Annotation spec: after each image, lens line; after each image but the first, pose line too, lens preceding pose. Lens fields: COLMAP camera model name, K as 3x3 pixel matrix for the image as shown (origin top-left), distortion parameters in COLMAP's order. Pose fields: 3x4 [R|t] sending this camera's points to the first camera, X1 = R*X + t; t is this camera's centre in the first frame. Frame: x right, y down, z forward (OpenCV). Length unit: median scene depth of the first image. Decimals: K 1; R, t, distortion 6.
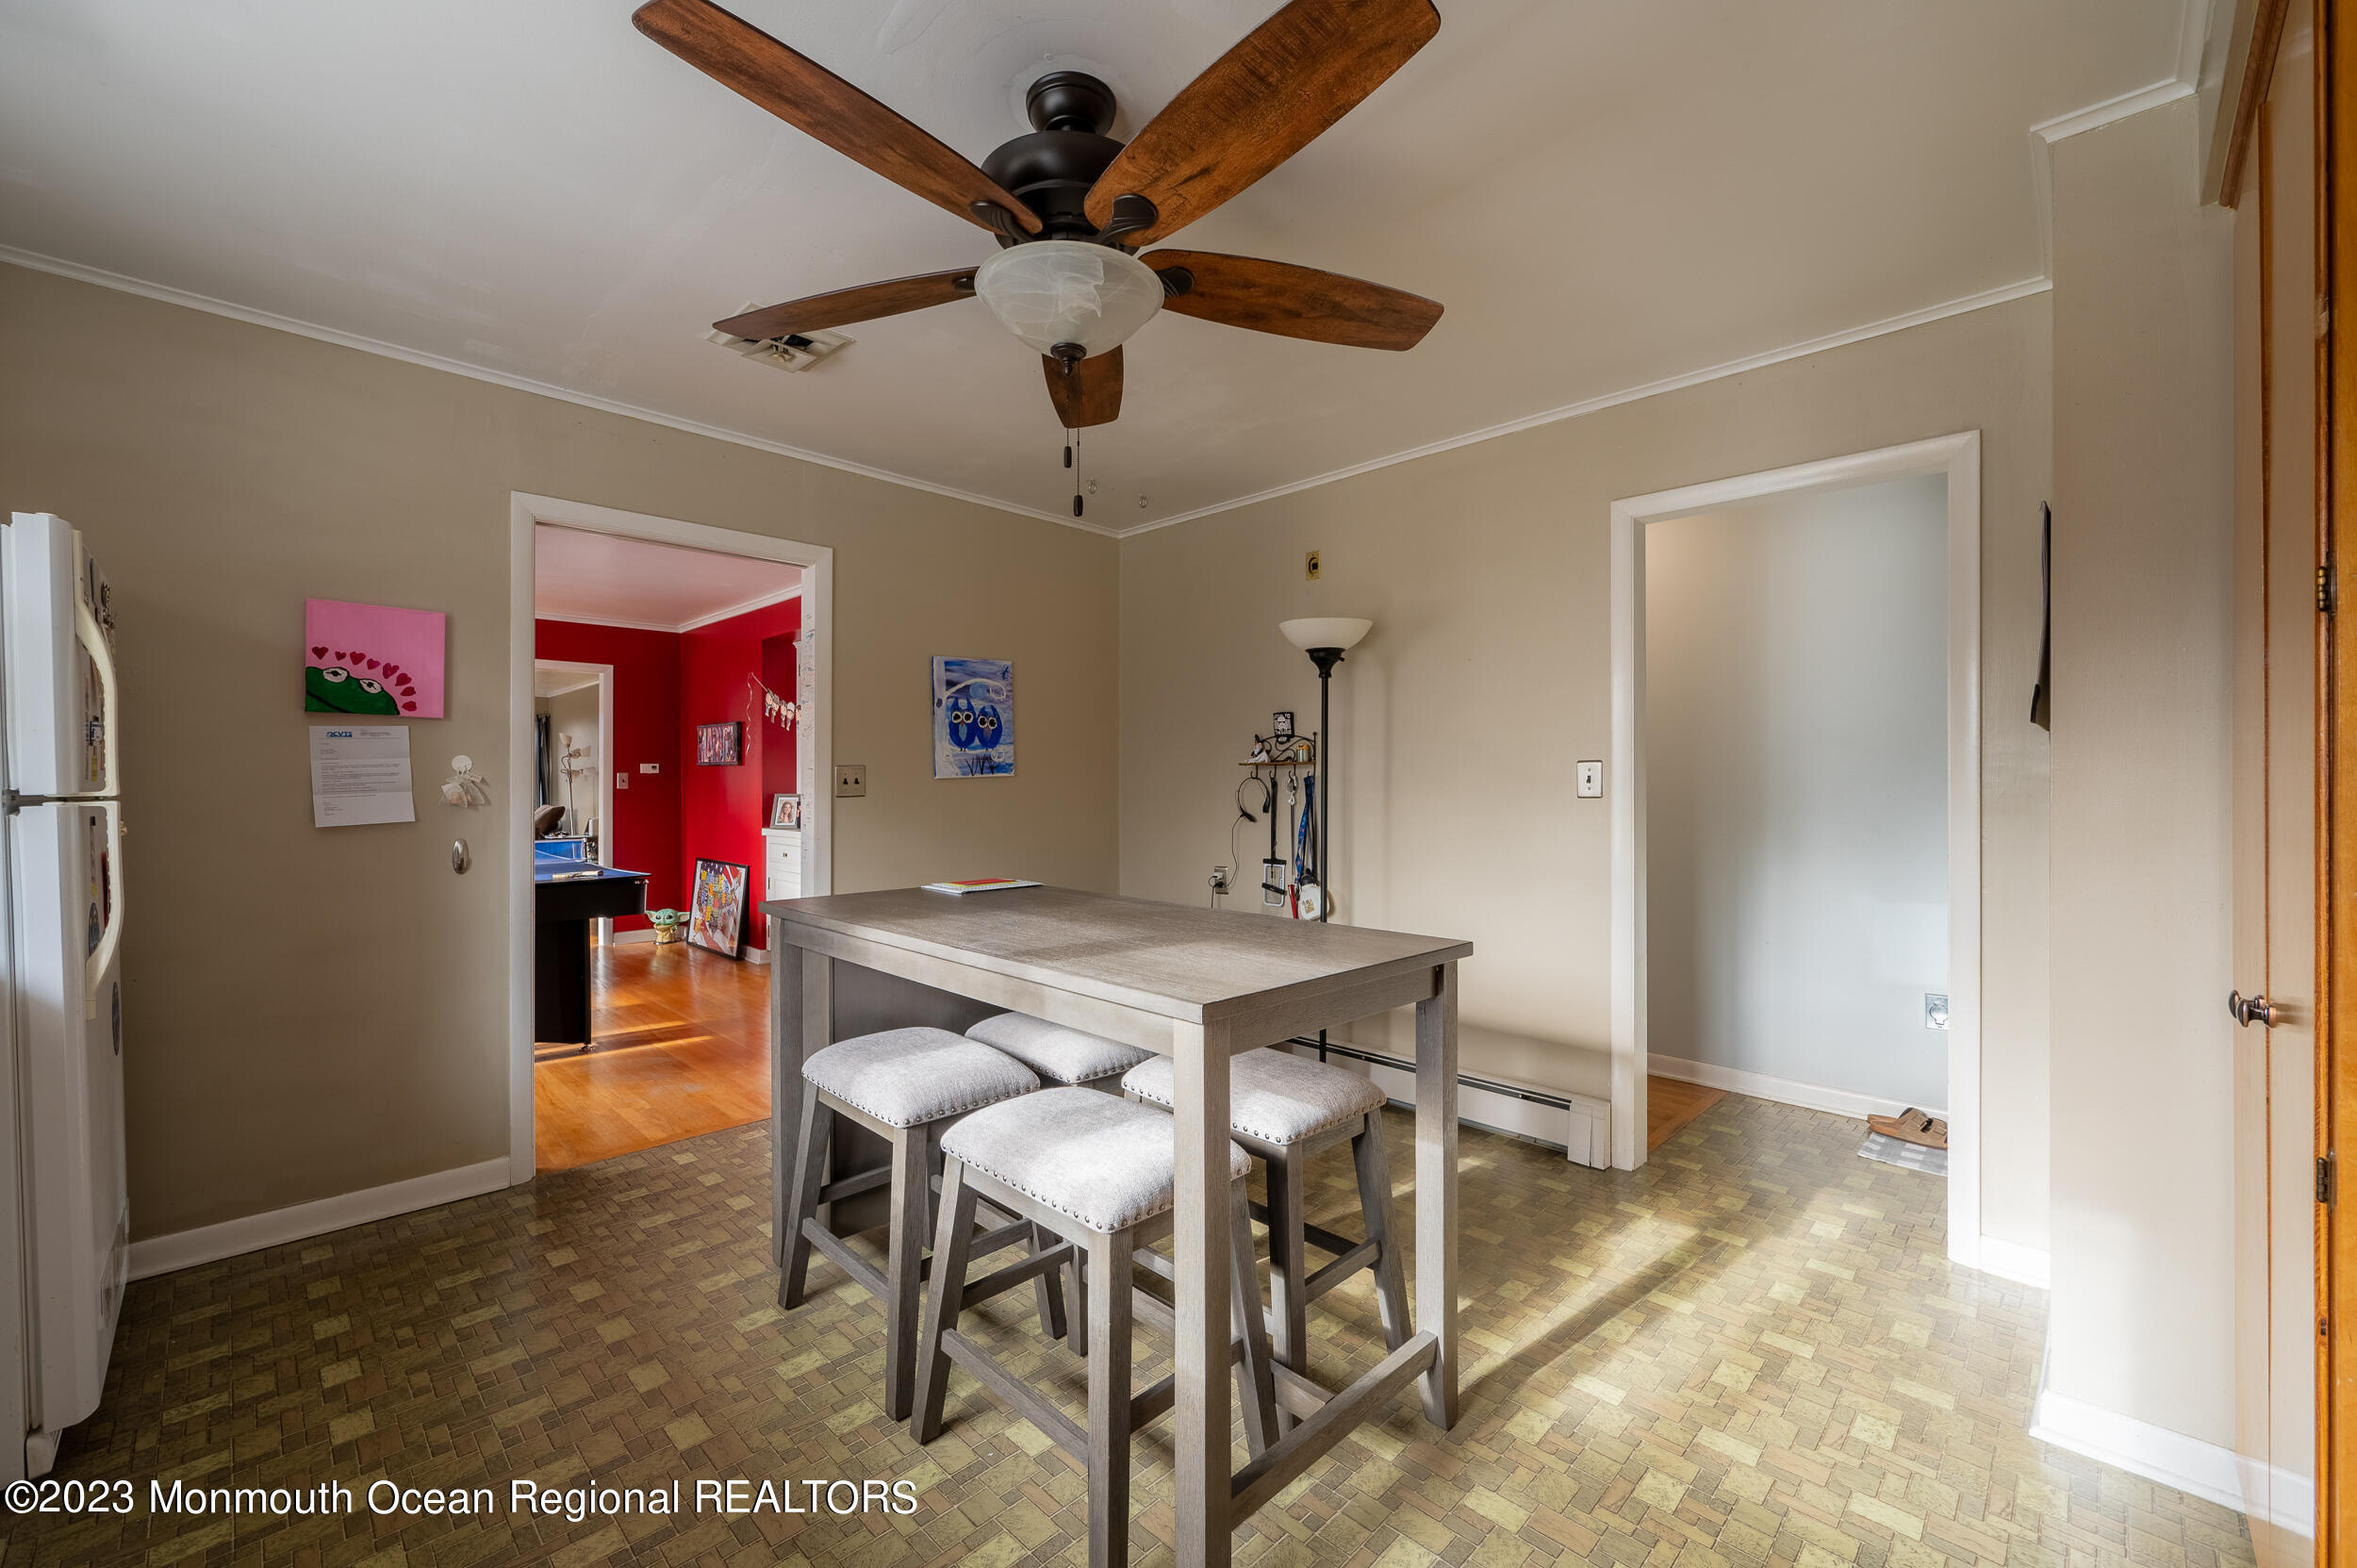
lens RADIAL K [[946.1, 0, 1116.3], [0, 946.1, 786.1], [0, 0, 1]] dist [0.000641, 0.000044]
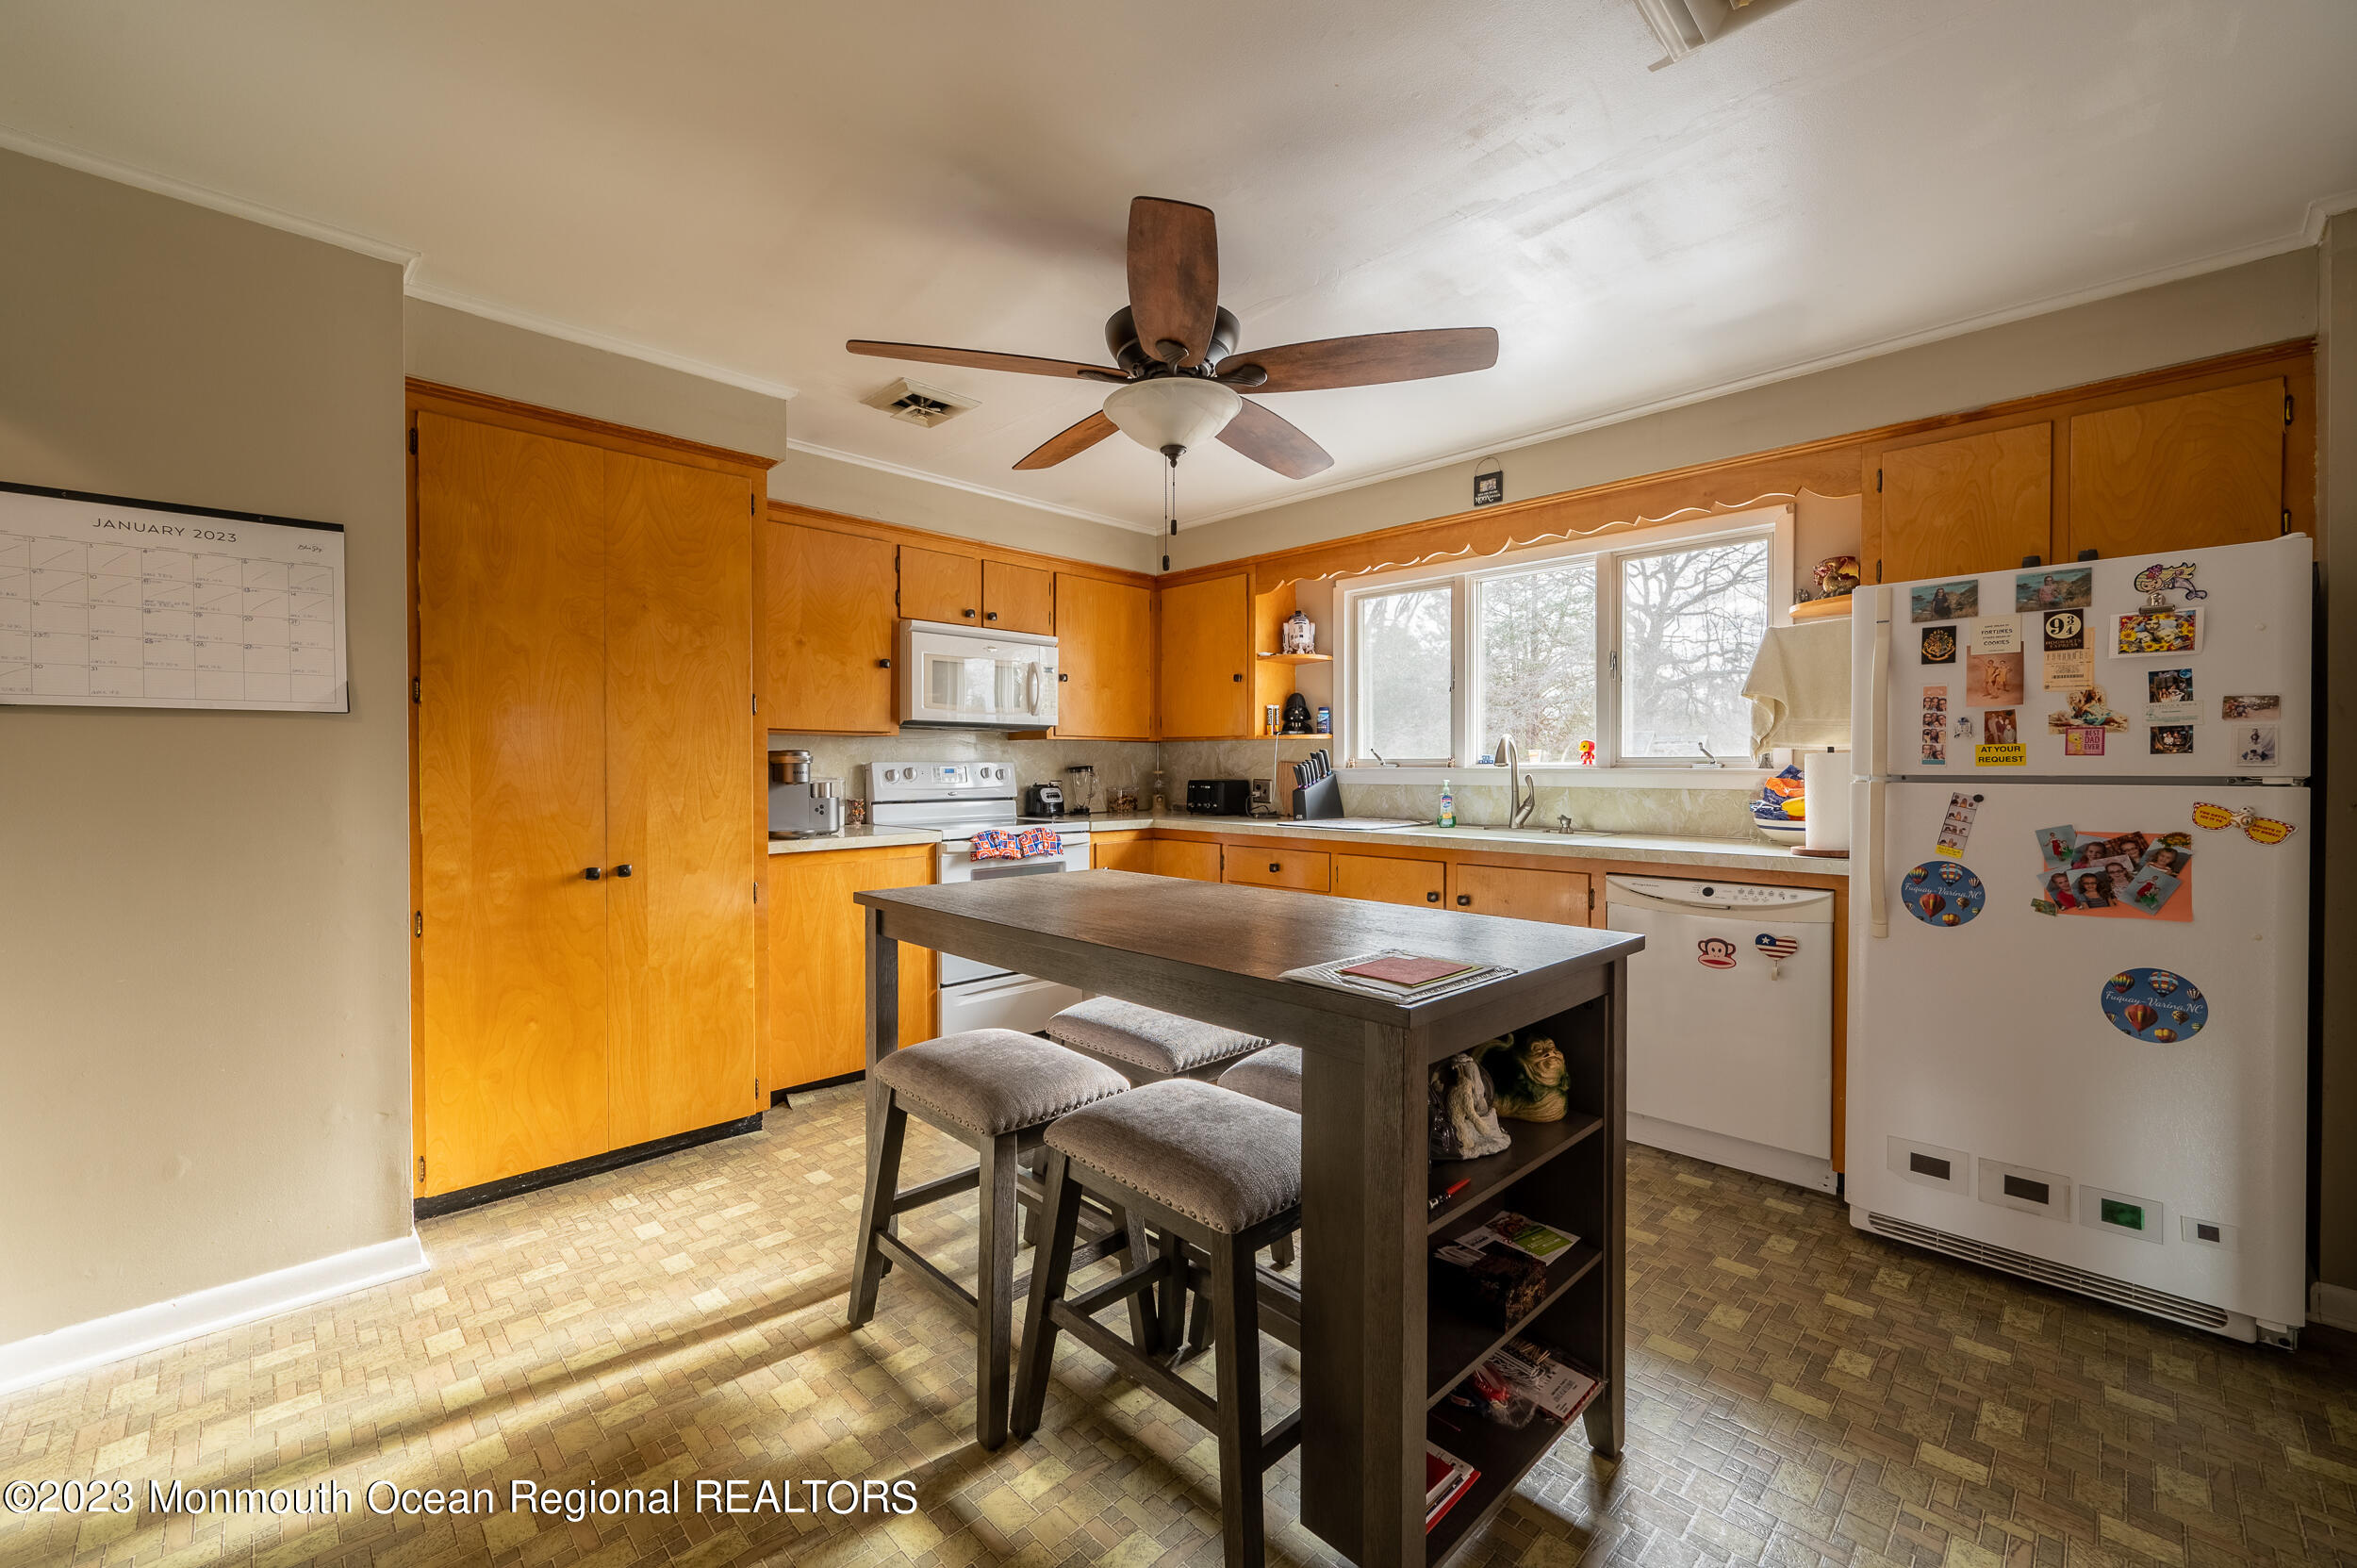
lens RADIAL K [[943.3, 0, 1167.2], [0, 943.3, 781.2], [0, 0, 1]] dist [0.000511, -0.000032]
pose [[-0.999772, -0.001546, -0.021282, -0.005701], [-0.001941, 0.999826, 0.018557, -0.003276], [0.021250, 0.018594, -0.999601, 1.034115]]
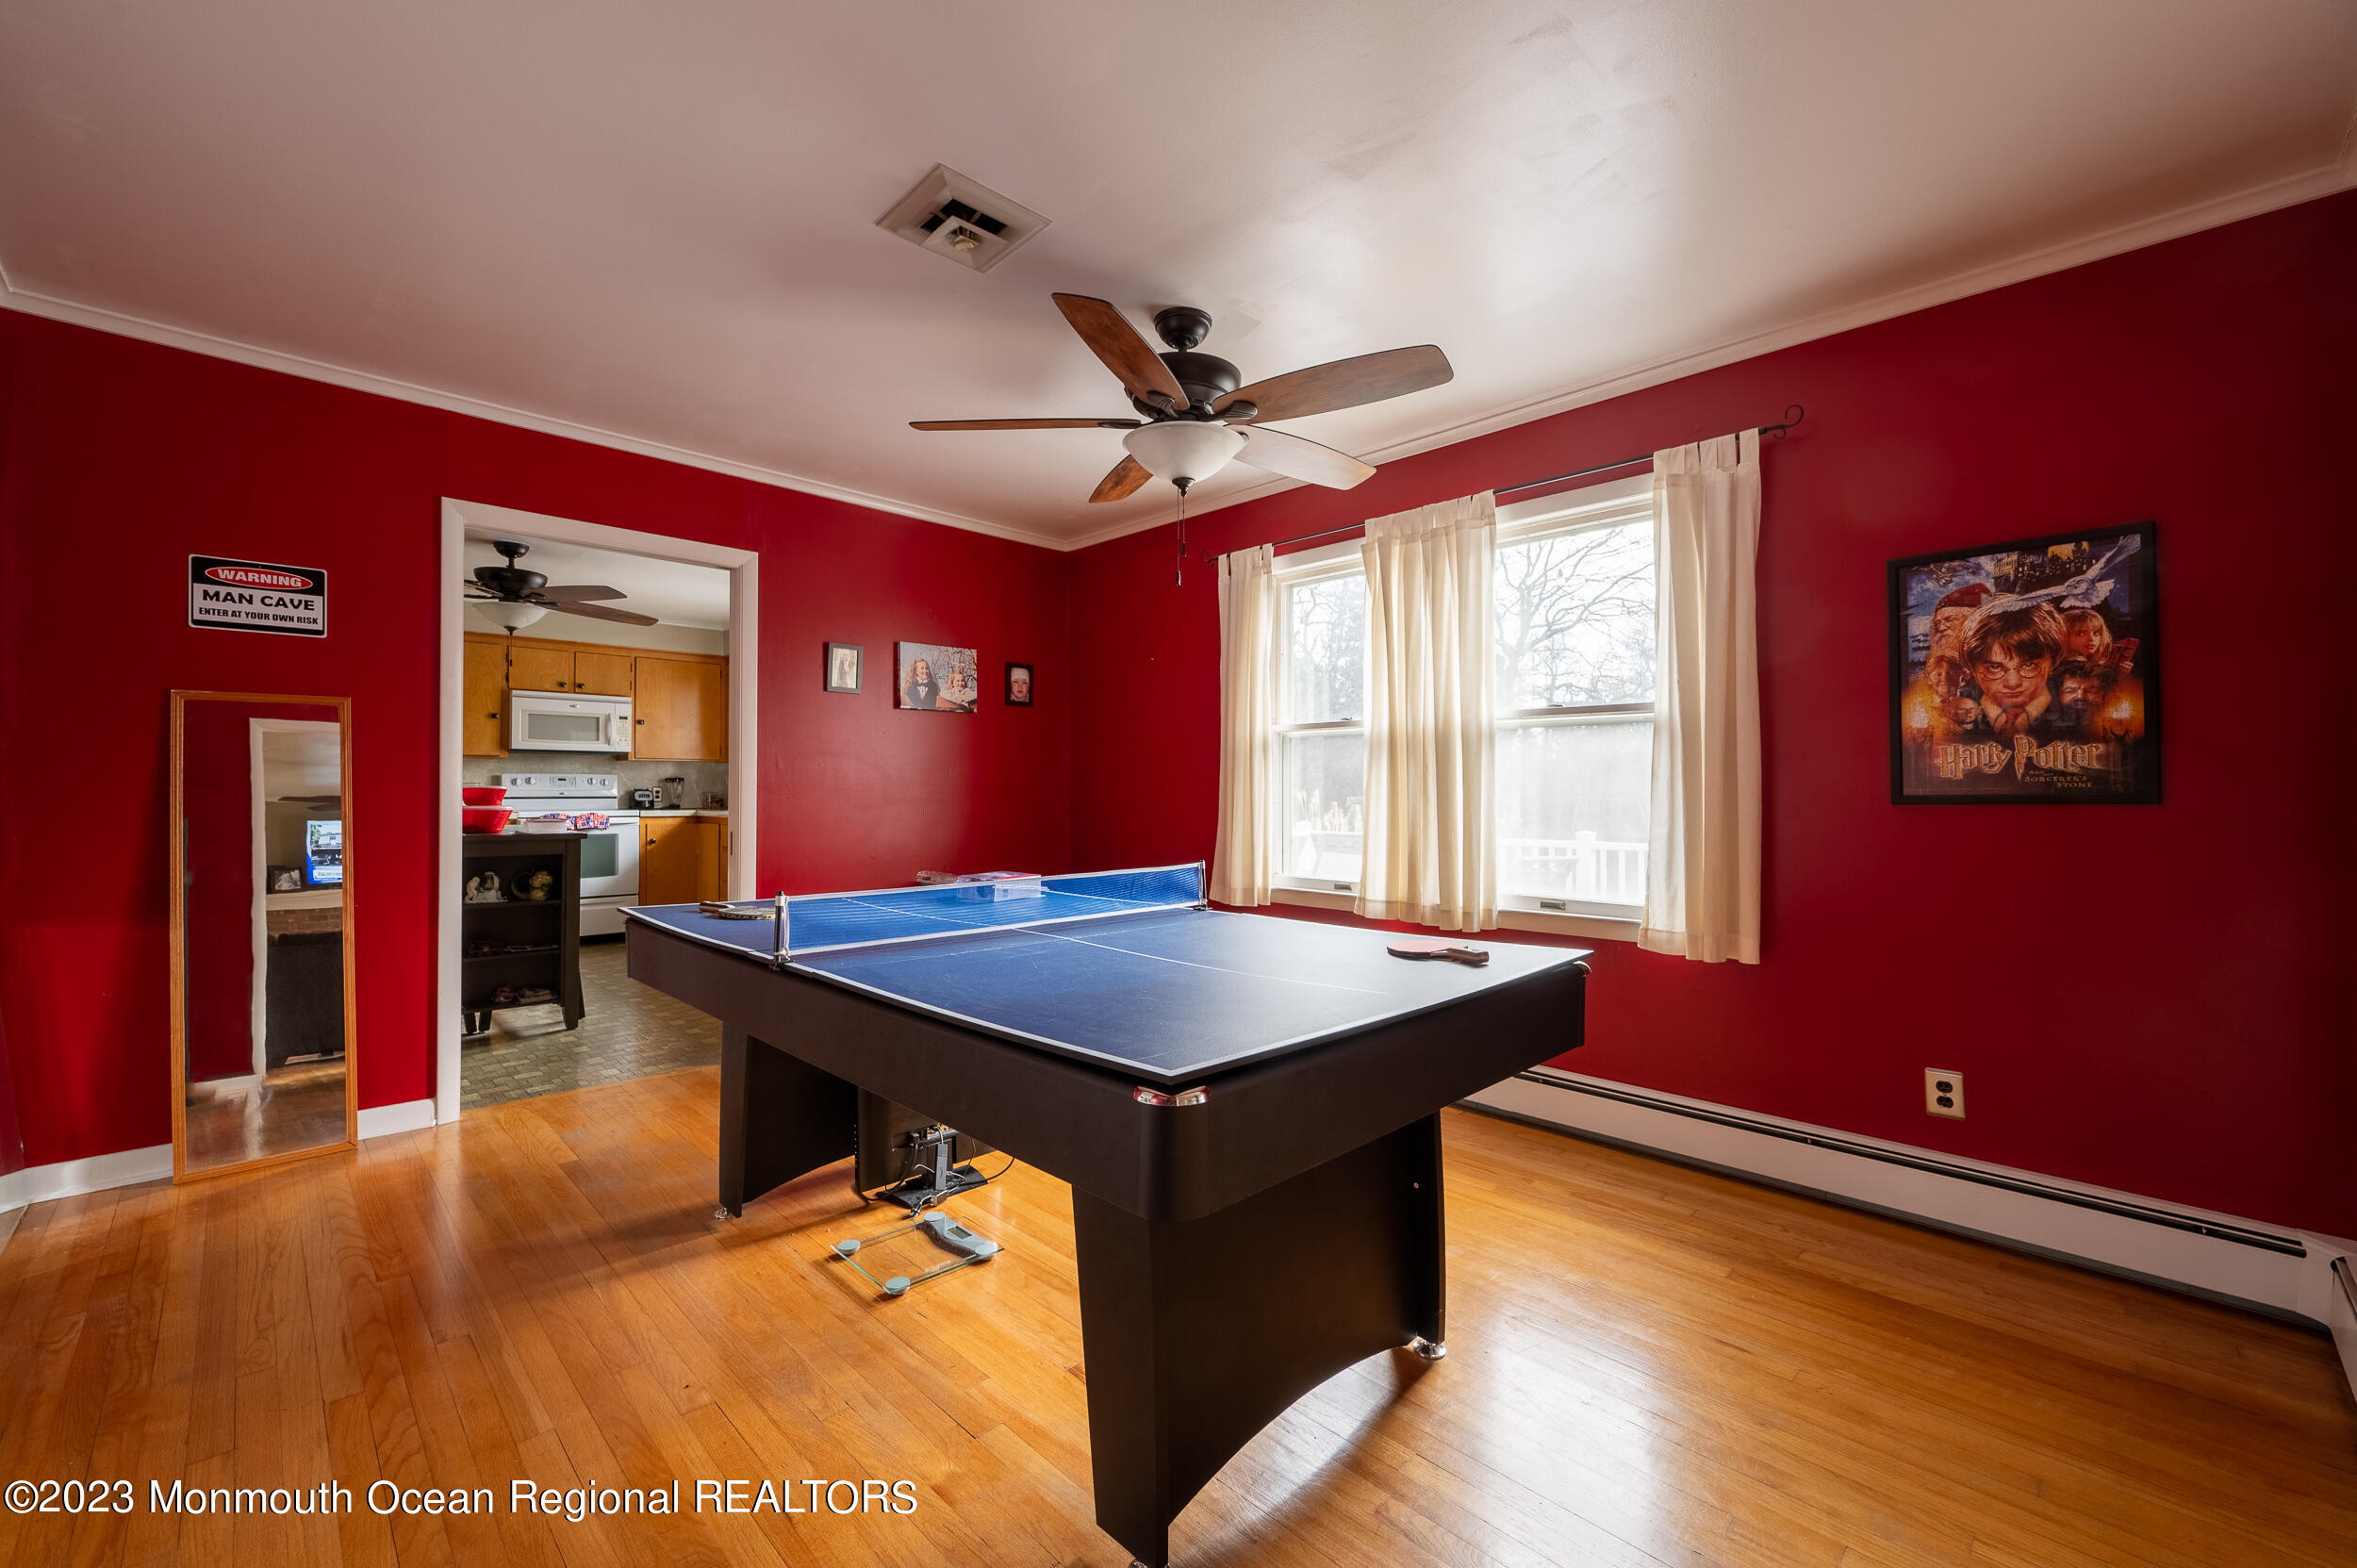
lens RADIAL K [[926.7, 0, 1178.5], [0, 926.7, 784.0], [0, 0, 1]] dist [-0.010990, 0.000008]
pose [[-0.999374, -0.004723, -0.035061, -0.893641], [-0.004596, 0.999983, -0.003710, 0.015241], [0.035078, -0.003547, -0.999378, 1.728994]]
